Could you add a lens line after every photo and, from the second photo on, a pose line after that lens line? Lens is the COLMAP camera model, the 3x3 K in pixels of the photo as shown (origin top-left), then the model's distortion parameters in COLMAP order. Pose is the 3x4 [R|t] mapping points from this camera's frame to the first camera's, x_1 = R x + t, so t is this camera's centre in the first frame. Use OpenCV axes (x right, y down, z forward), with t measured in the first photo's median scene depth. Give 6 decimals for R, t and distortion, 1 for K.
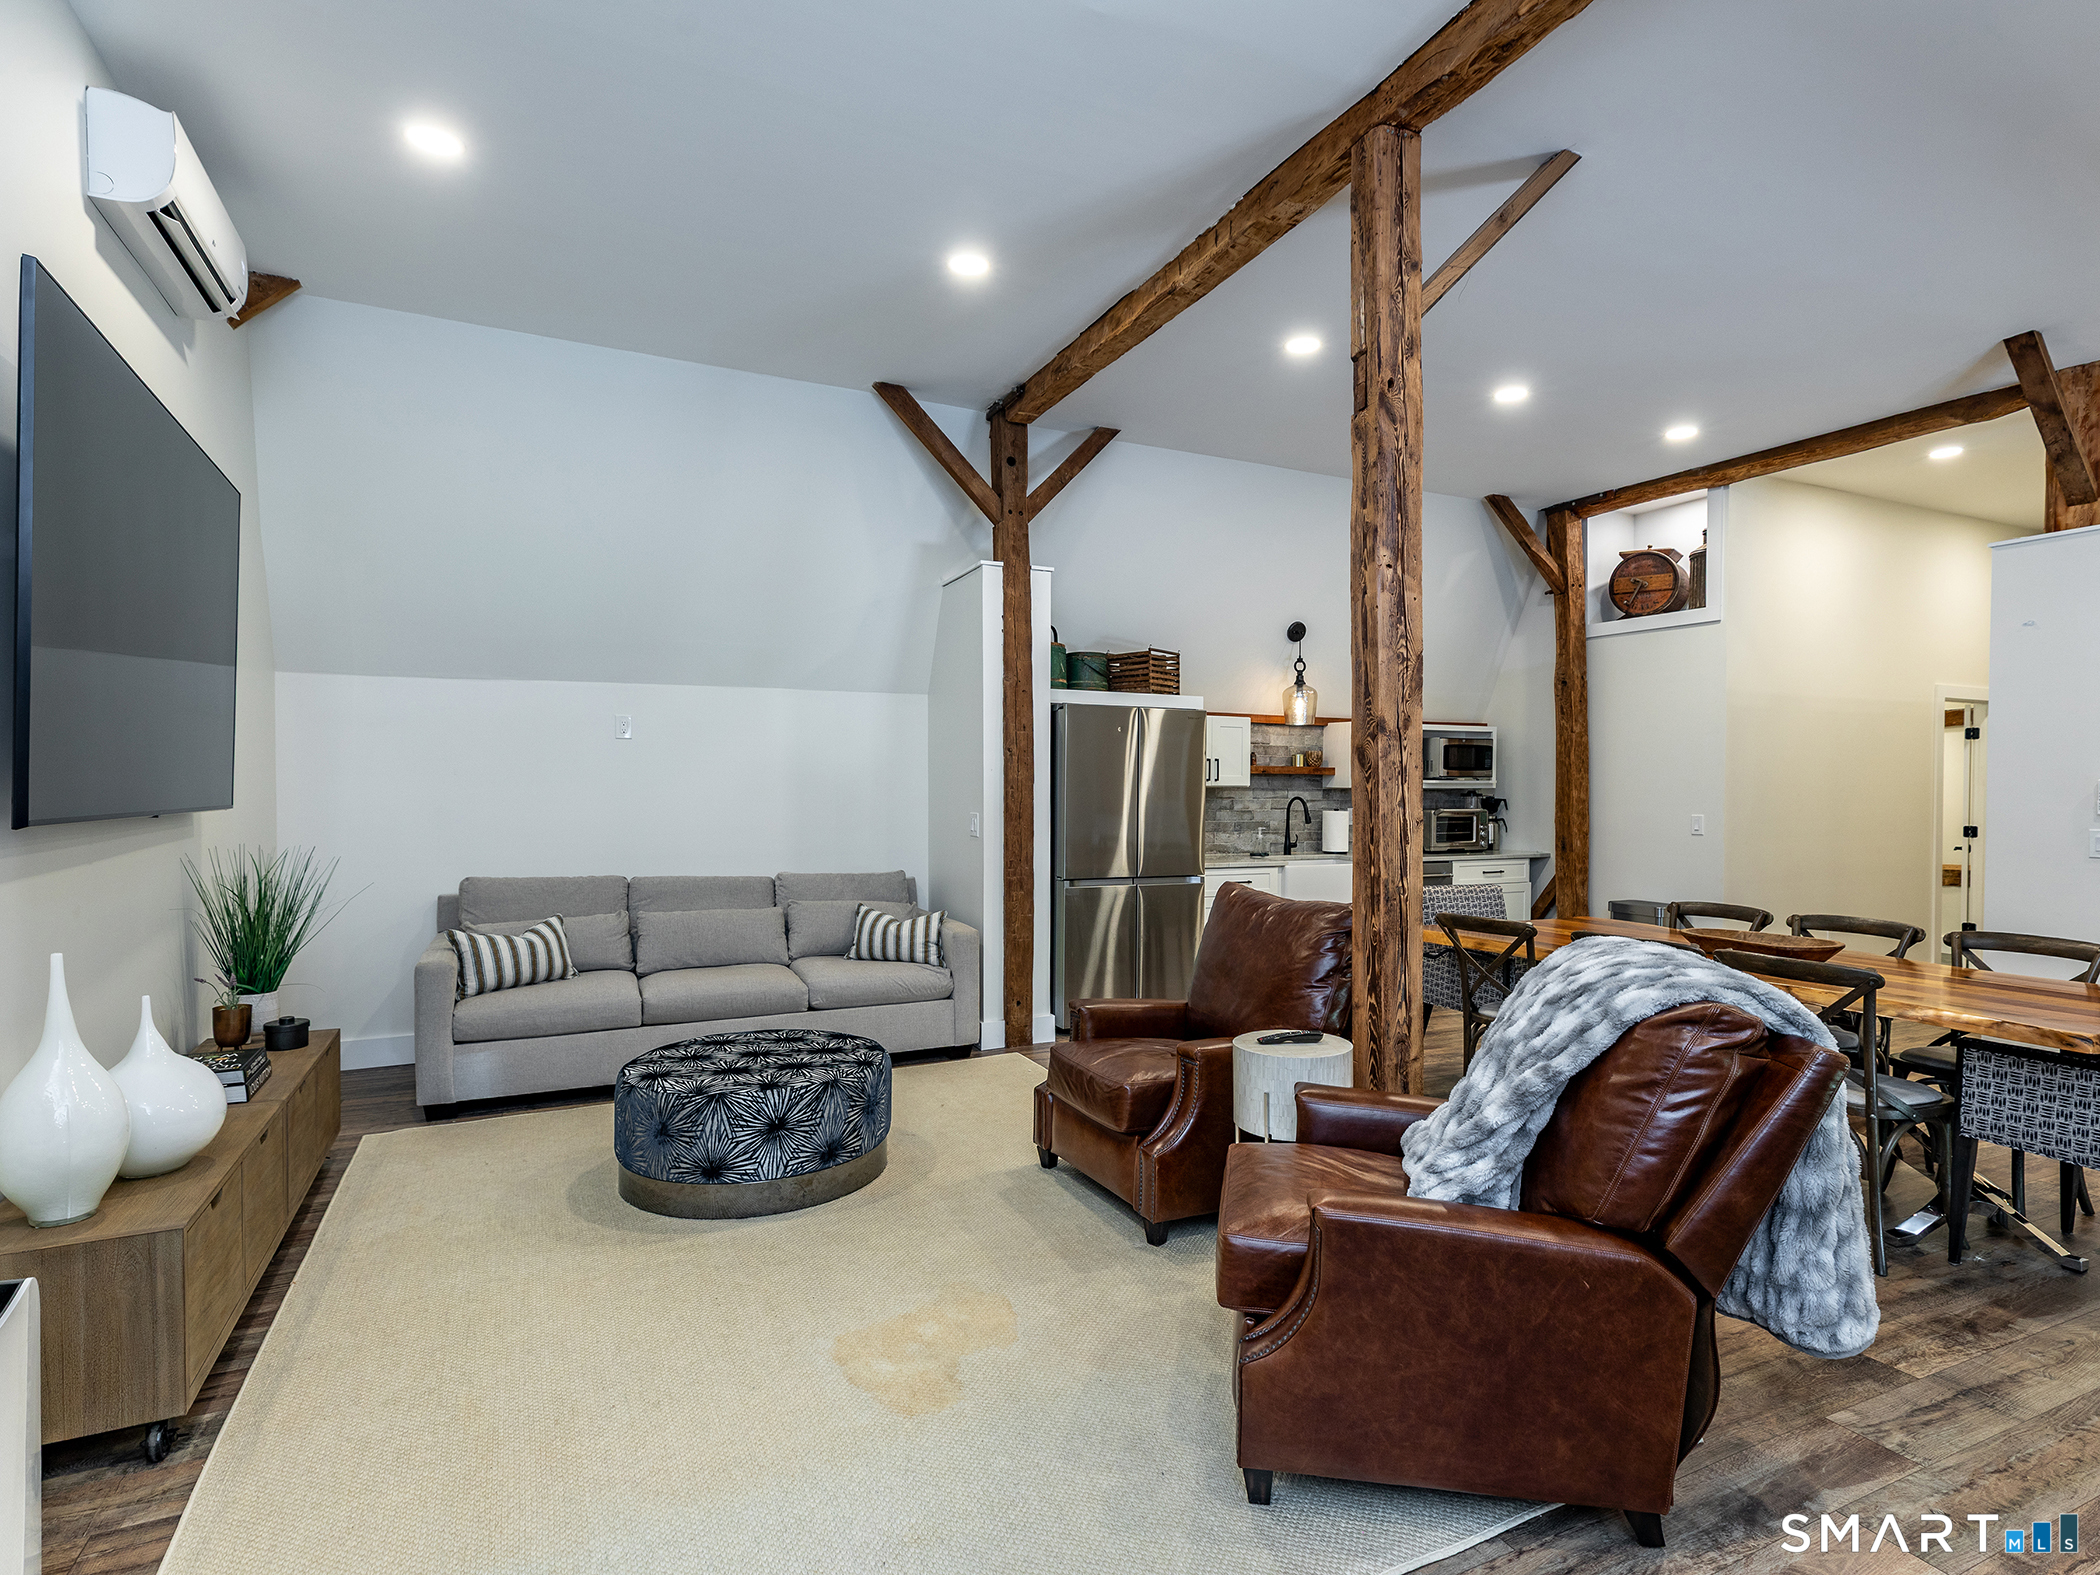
lens RADIAL K [[1067.7, 0, 1044.0], [0, 1067.7, 796.6], [0, 0, 1]] dist [0.000316, -0.000458]
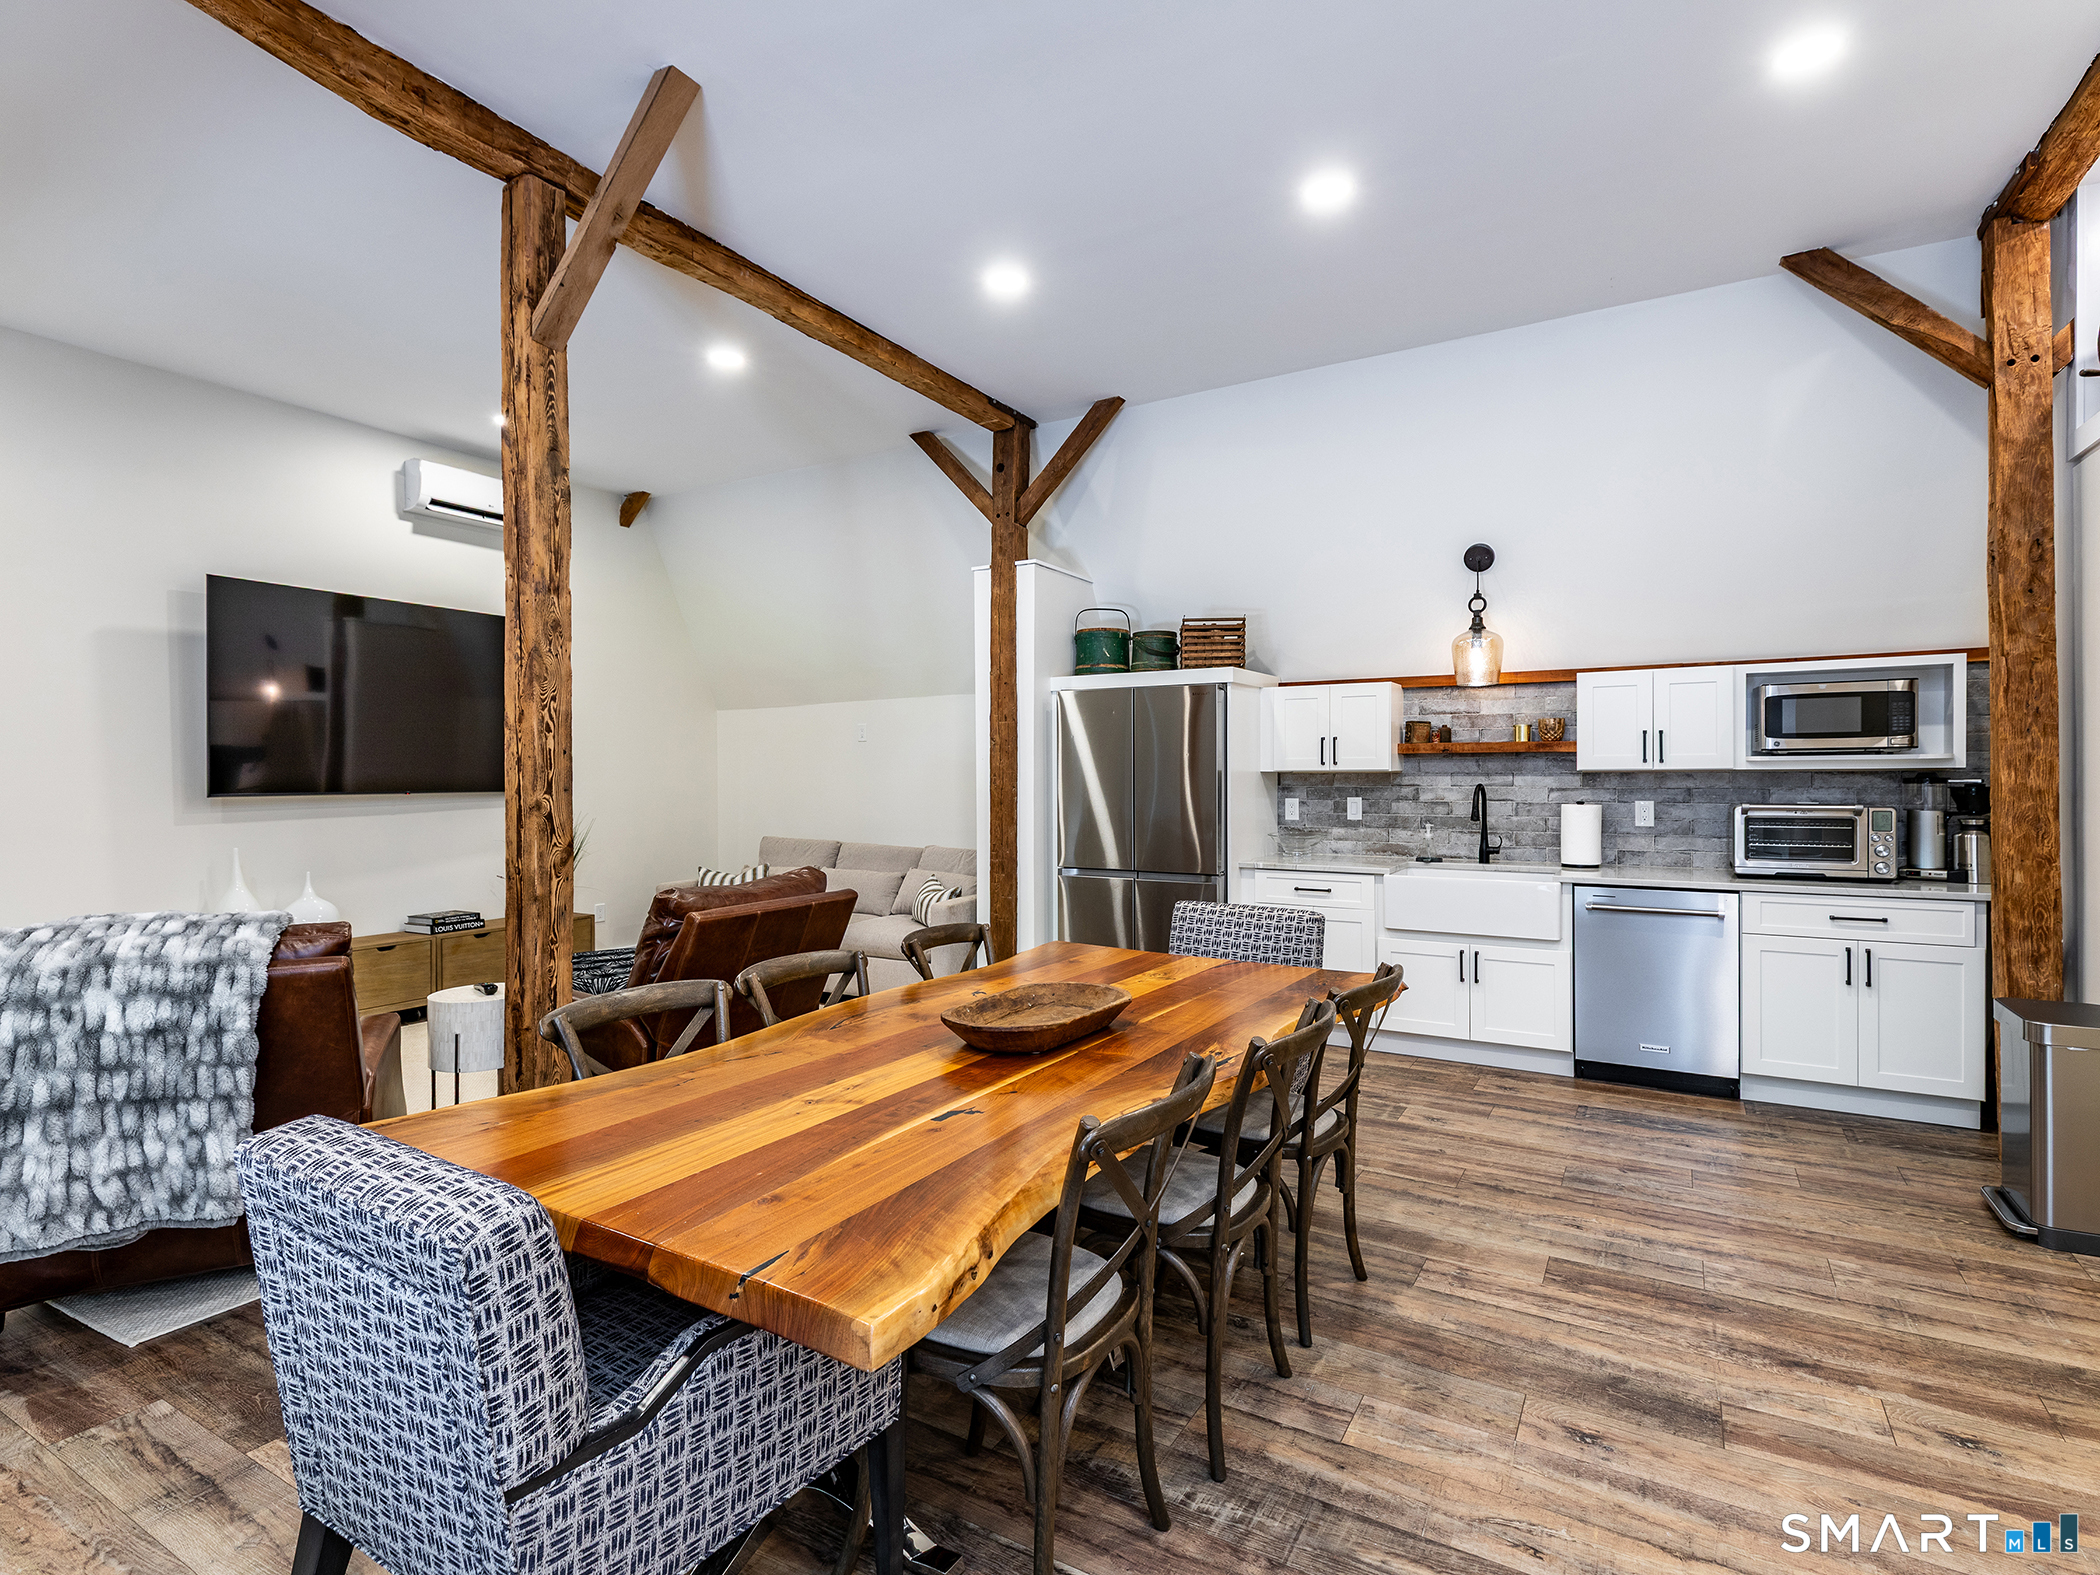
lens RADIAL K [[1067.7, 0, 1046.9], [0, 1067.7, 779.2], [0, 0, 1]] dist [0.000316, -0.000458]
pose [[0.552794, -0.001861, -0.833316, 0.684314], [0.000631, 0.999998, -0.001814, -0.001717], [0.833318, 0.000477, 0.552794, 0.352138]]
